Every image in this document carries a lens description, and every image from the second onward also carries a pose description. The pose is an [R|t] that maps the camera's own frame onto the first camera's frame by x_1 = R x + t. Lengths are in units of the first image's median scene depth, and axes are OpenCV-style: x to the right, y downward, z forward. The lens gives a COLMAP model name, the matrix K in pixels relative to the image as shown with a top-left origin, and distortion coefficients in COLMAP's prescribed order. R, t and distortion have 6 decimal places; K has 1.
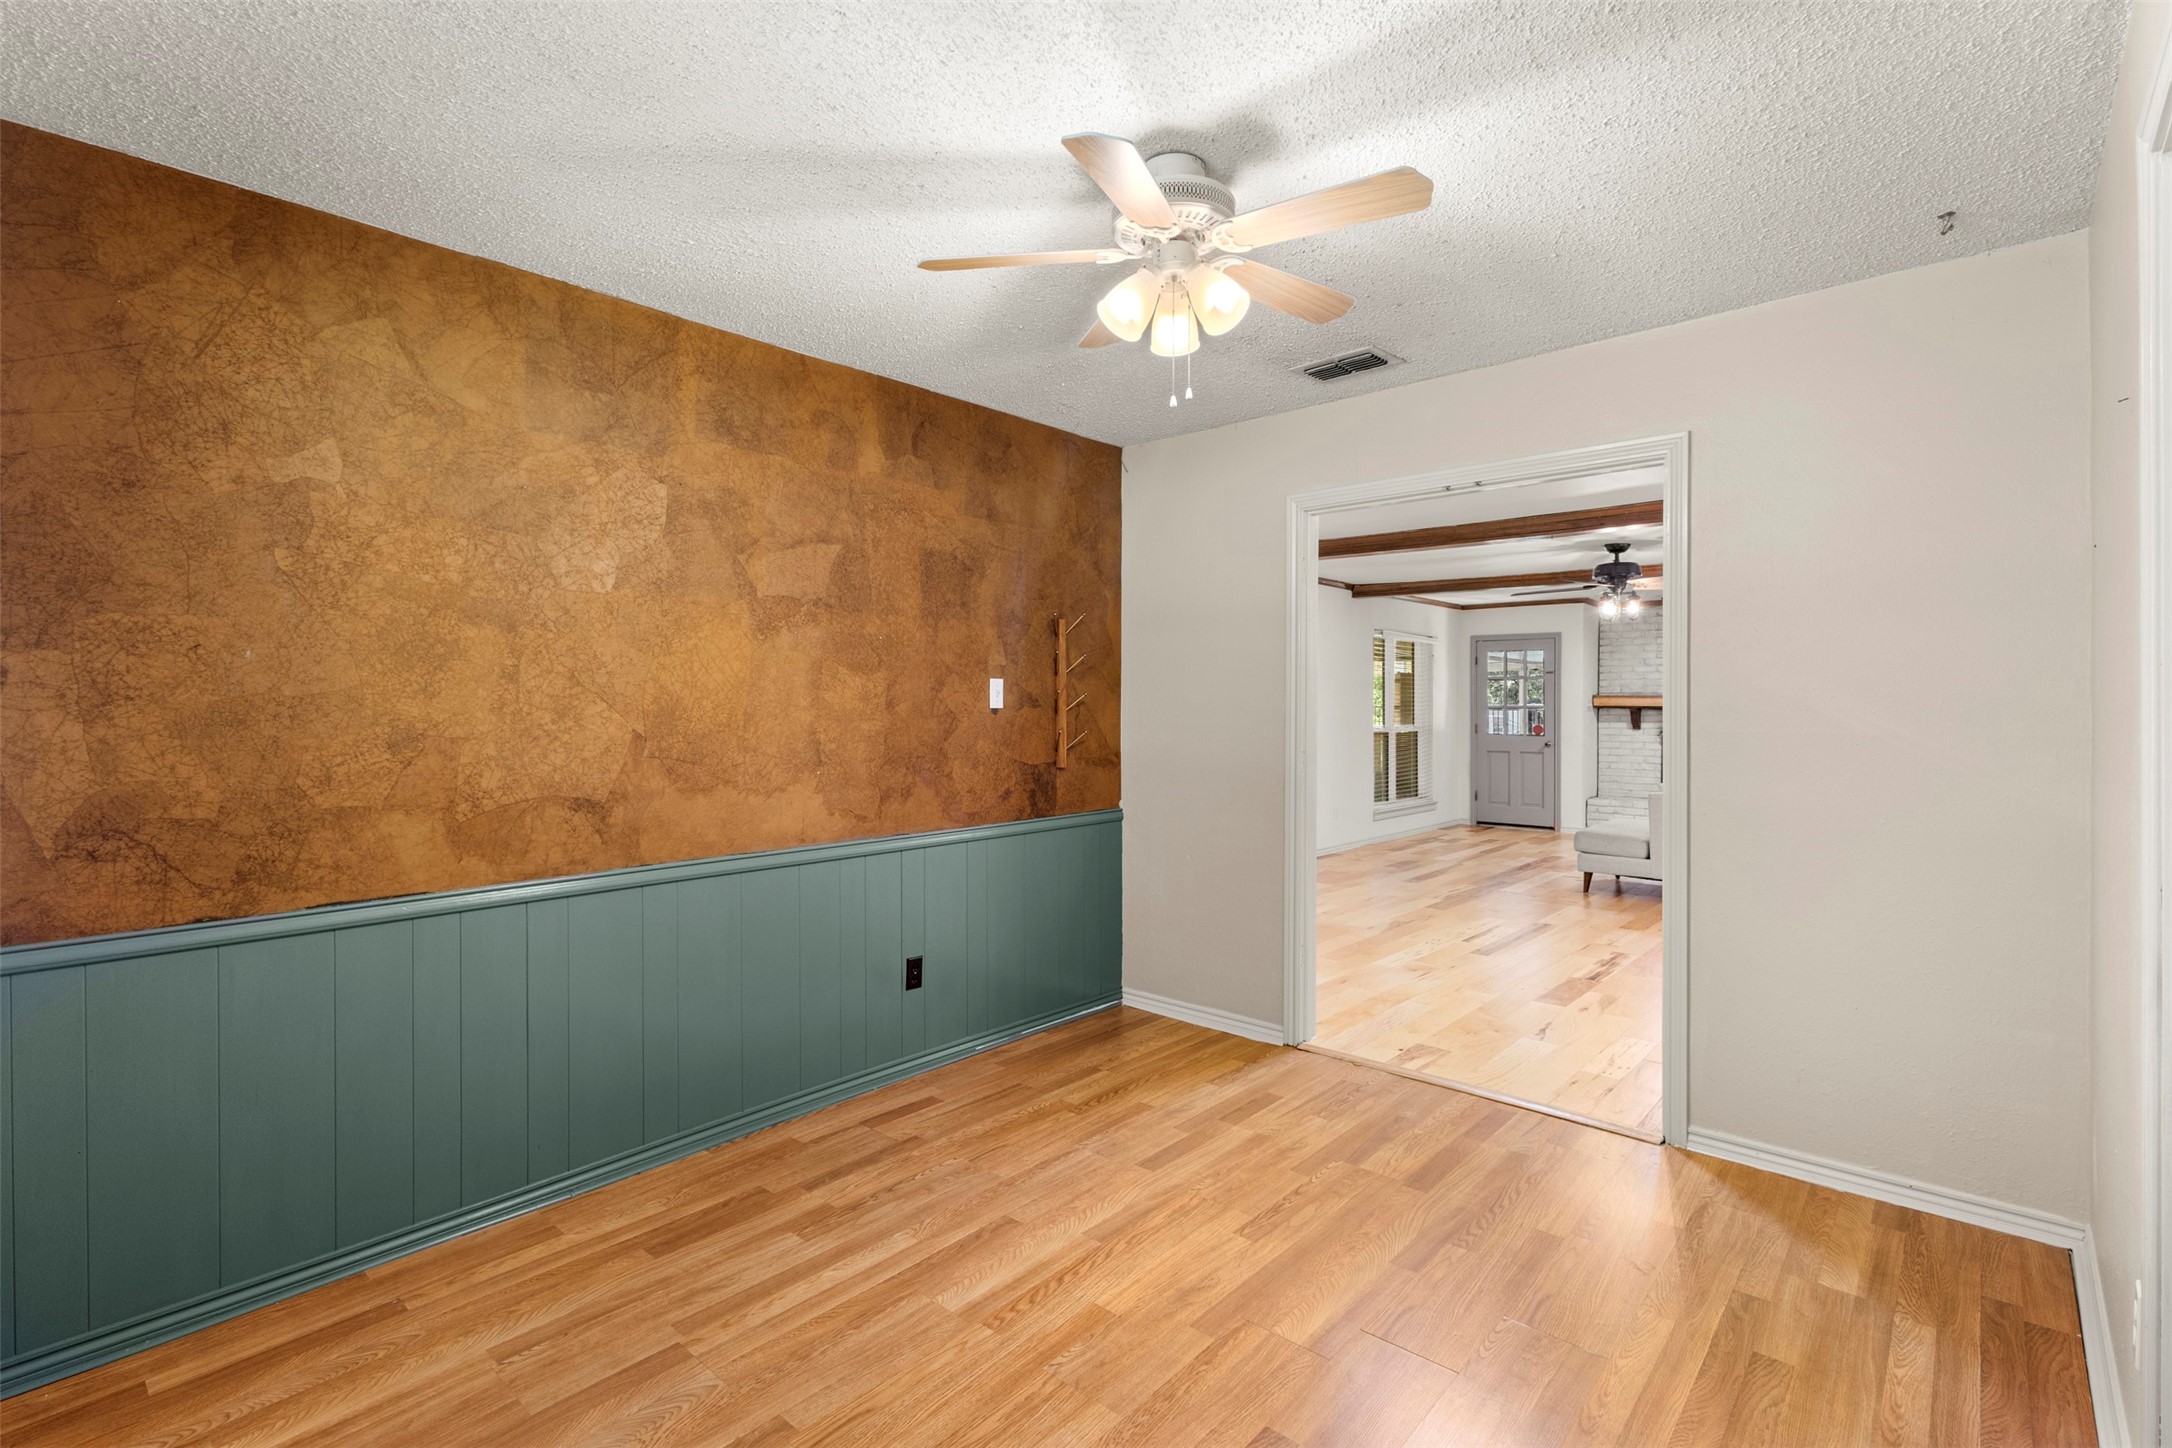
lens RADIAL K [[997.3, 0, 1068.2], [0, 997.3, 711.6], [0, 0, 1]] dist [0.007232, -0.000671]
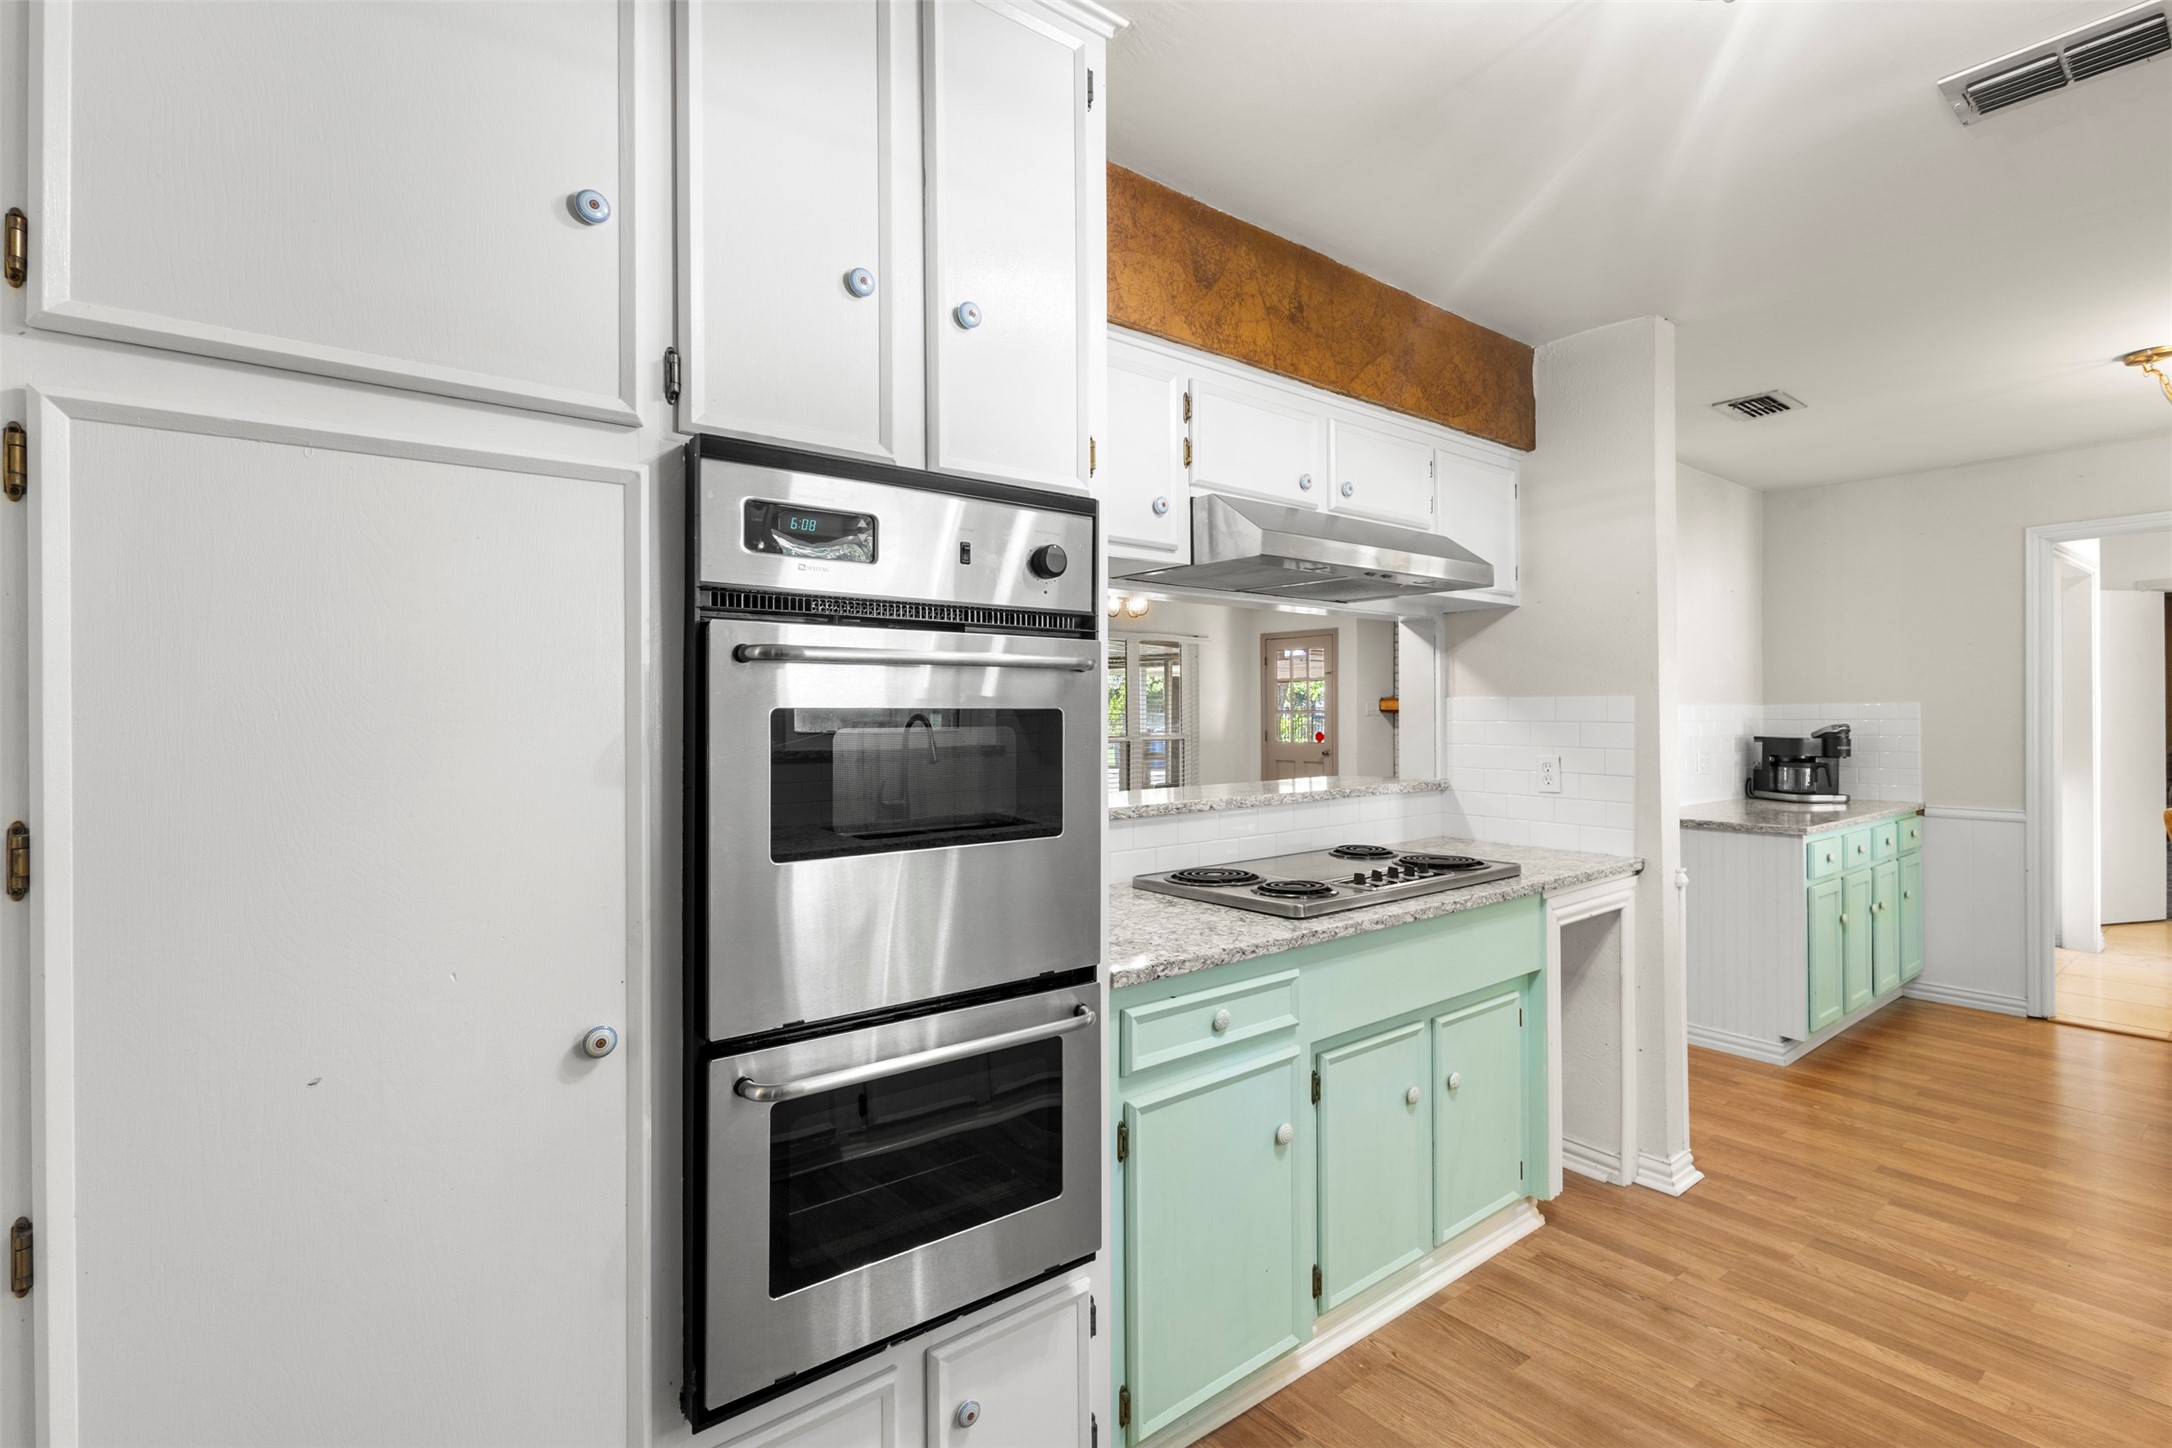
lens RADIAL K [[997.3, 0, 1082.1], [0, 997.3, 711.3], [0, 0, 1]] dist [0.007232, -0.000671]
pose [[0.985537, -0.005961, -0.169354, 1.225818], [0.005679, 0.999982, -0.002149, -0.011761], [0.169364, 0.001156, 0.985553, 0.224678]]
